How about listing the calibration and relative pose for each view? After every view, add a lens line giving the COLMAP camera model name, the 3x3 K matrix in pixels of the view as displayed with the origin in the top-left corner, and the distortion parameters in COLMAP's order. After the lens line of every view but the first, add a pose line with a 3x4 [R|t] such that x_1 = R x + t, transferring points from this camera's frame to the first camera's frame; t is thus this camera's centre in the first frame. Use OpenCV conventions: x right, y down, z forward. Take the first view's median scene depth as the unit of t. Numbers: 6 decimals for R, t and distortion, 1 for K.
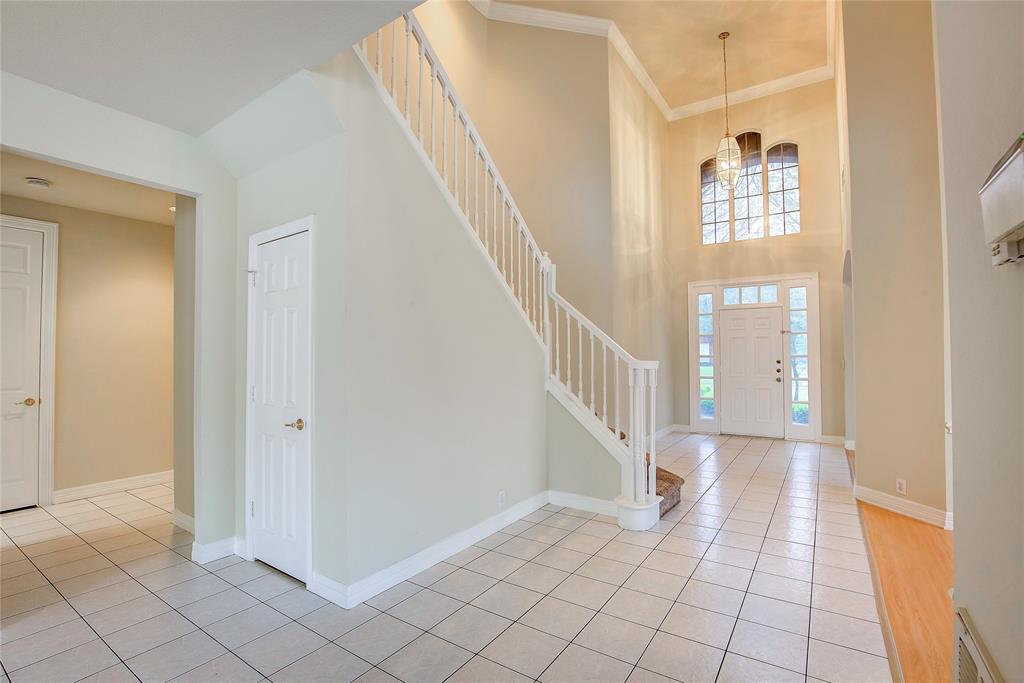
lens RADIAL K [[468.5, 0, 514.2], [0, 468.5, 344.6], [0, 0, 1]] dist [-0.040376, 0.010134]
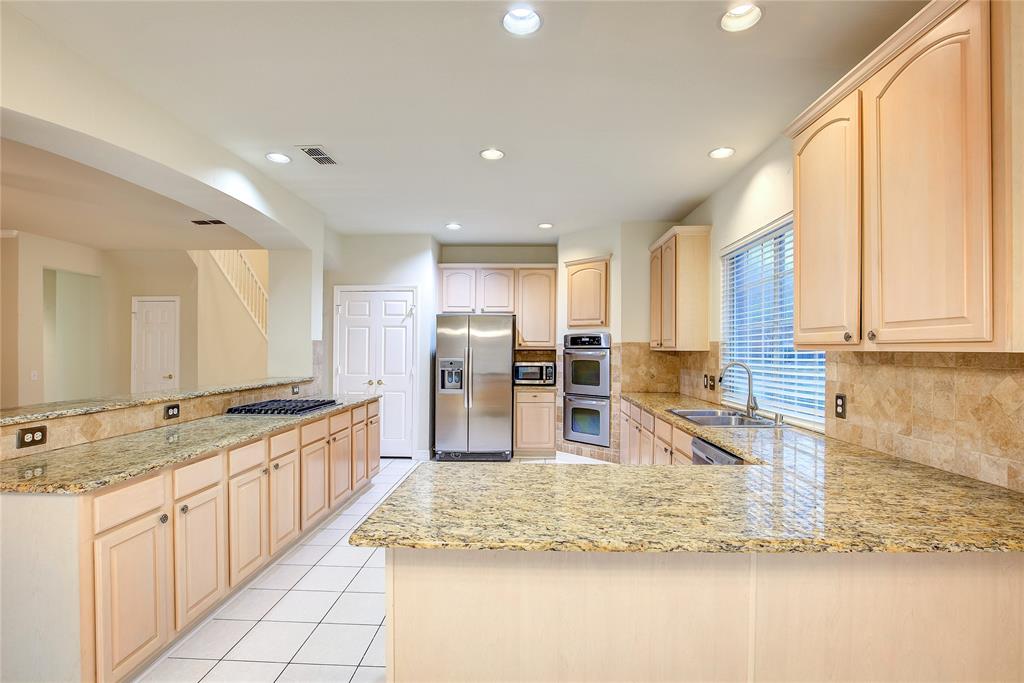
lens RADIAL K [[477.3, 0, 513.0], [0, 477.3, 356.5], [0, 0, 1]] dist [-0.027776, 0.000584]
pose [[0.845449, 0.004256, 0.534040, -0.095646], [-0.024310, 0.999238, 0.030522, -0.024985], [-0.533503, -0.038787, 0.844908, -0.836454]]
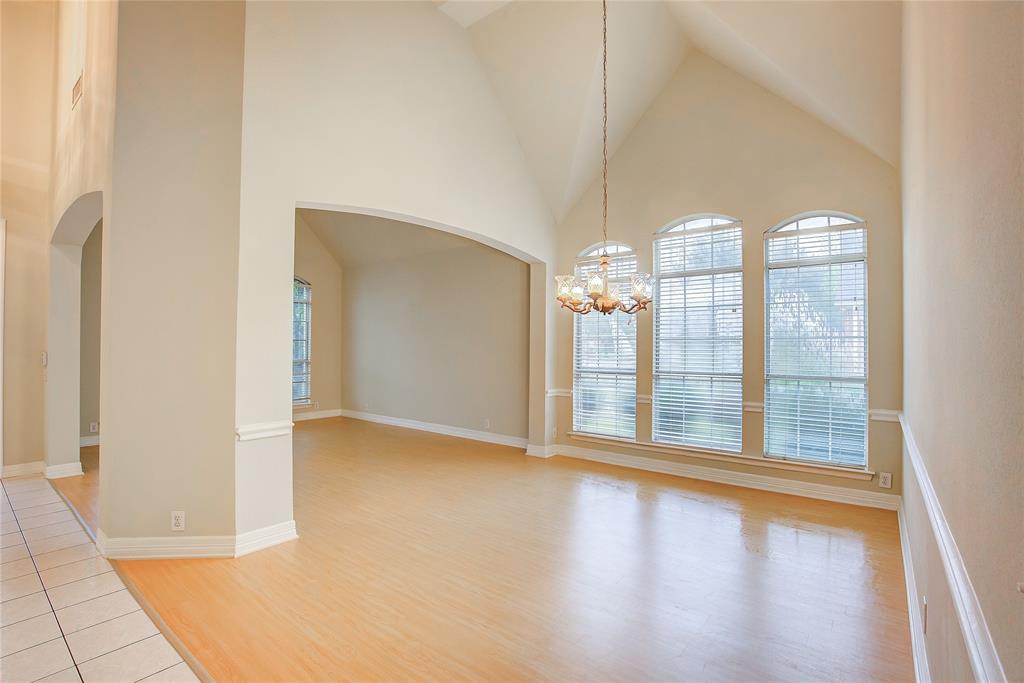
lens RADIAL K [[468.5, 0, 514.2], [0, 468.5, 344.6], [0, 0, 1]] dist [-0.040376, 0.010134]
pose [[0.079641, 0.010537, 0.996768, 0.073062], [-0.027879, 0.999577, -0.008339, 0.005384], [-0.996434, -0.027125, 0.079901, 0.213714]]
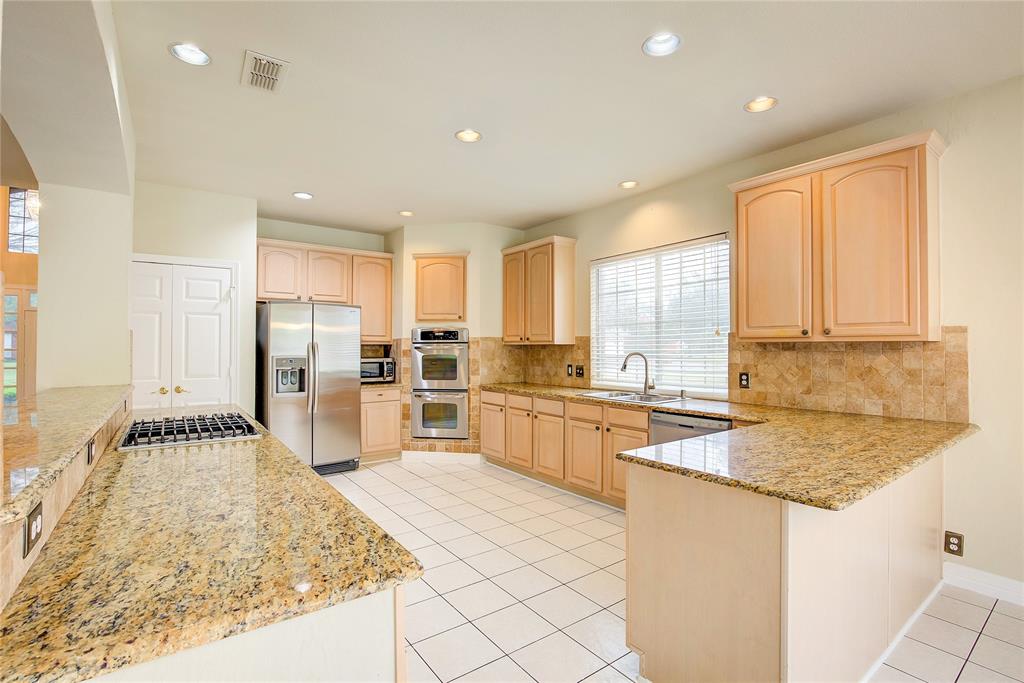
lens RADIAL K [[468.5, 0, 514.2], [0, 468.5, 344.6], [0, 0, 1]] dist [-0.040376, 0.010134]
pose [[0.328441, 0.013002, 0.944435, -0.258844], [-0.024393, 0.999688, -0.005279, -0.013424], [-0.944210, -0.021304, 0.328656, -0.605163]]
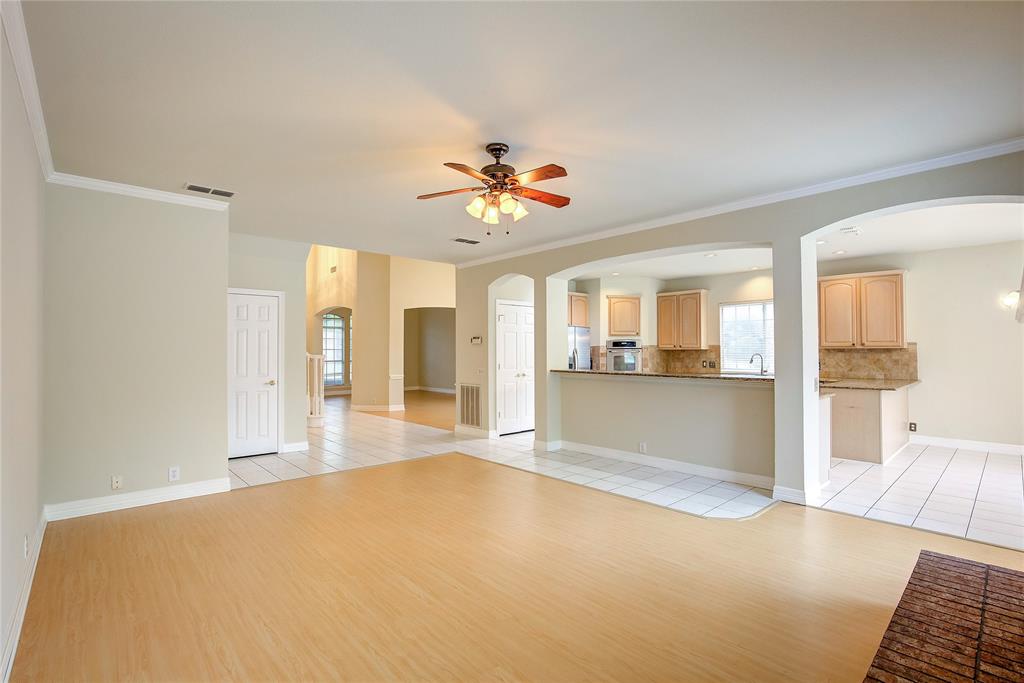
lens RADIAL K [[468.5, 0, 514.2], [0, 468.5, 344.6], [0, 0, 1]] dist [-0.040376, 0.010134]
pose [[0.233764, 0.021709, 0.972051, -0.898904], [-0.022938, 0.999596, -0.016808, 0.000310], [-0.972023, -0.018368, 0.234168, -0.245463]]
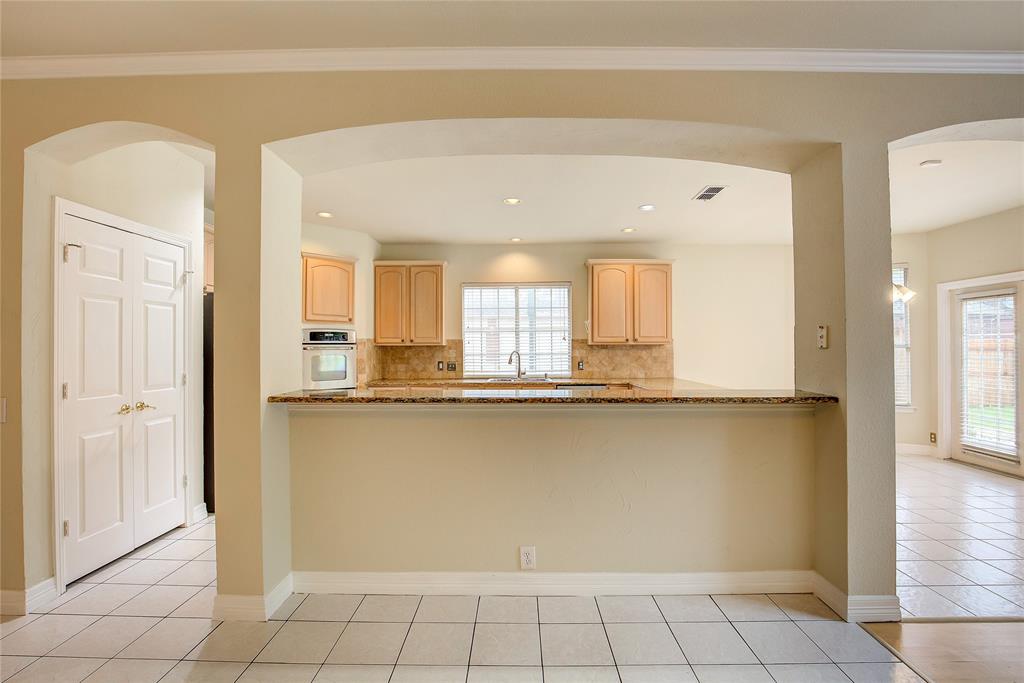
lens RADIAL K [[468.5, 0, 514.2], [0, 468.5, 344.6], [0, 0, 1]] dist [-0.040376, 0.010134]
pose [[-0.551411, 0.015728, 0.834086, -0.392216], [-0.012110, 0.999566, -0.026854, 0.001286], [-0.834146, -0.024908, -0.550981, -0.069743]]
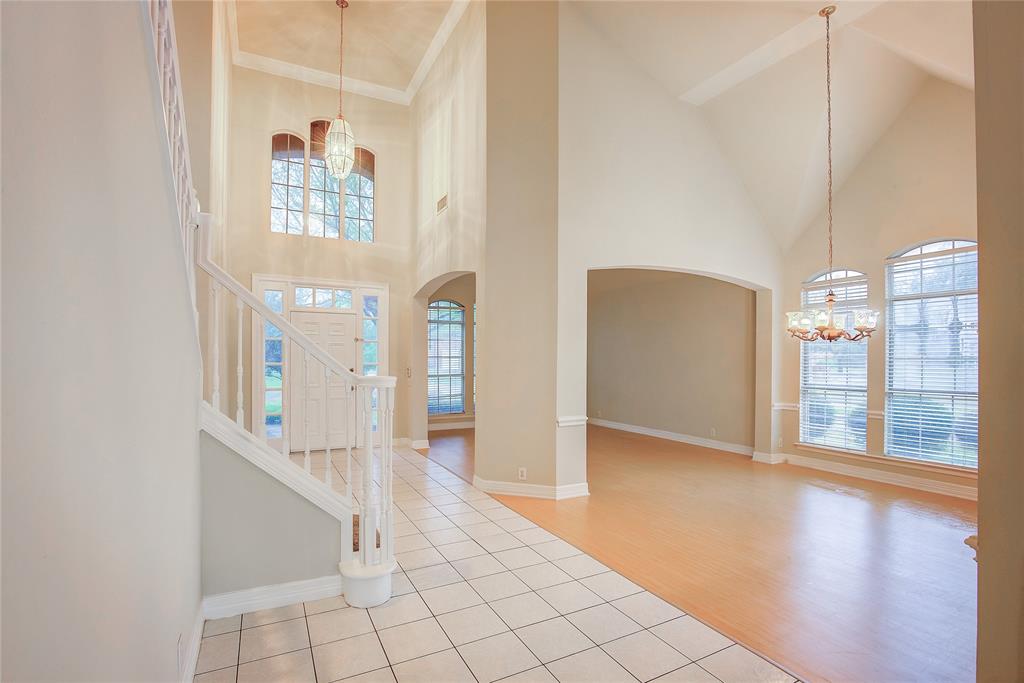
lens RADIAL K [[477.3, 0, 513.0], [0, 477.3, 356.5], [0, 0, 1]] dist [-0.027776, 0.000584]
pose [[0.473244, 0.012574, 0.880842, -0.157668], [-0.028095, 0.999605, 0.000825, -0.001891], [-0.880483, -0.025138, 0.473410, 0.231725]]
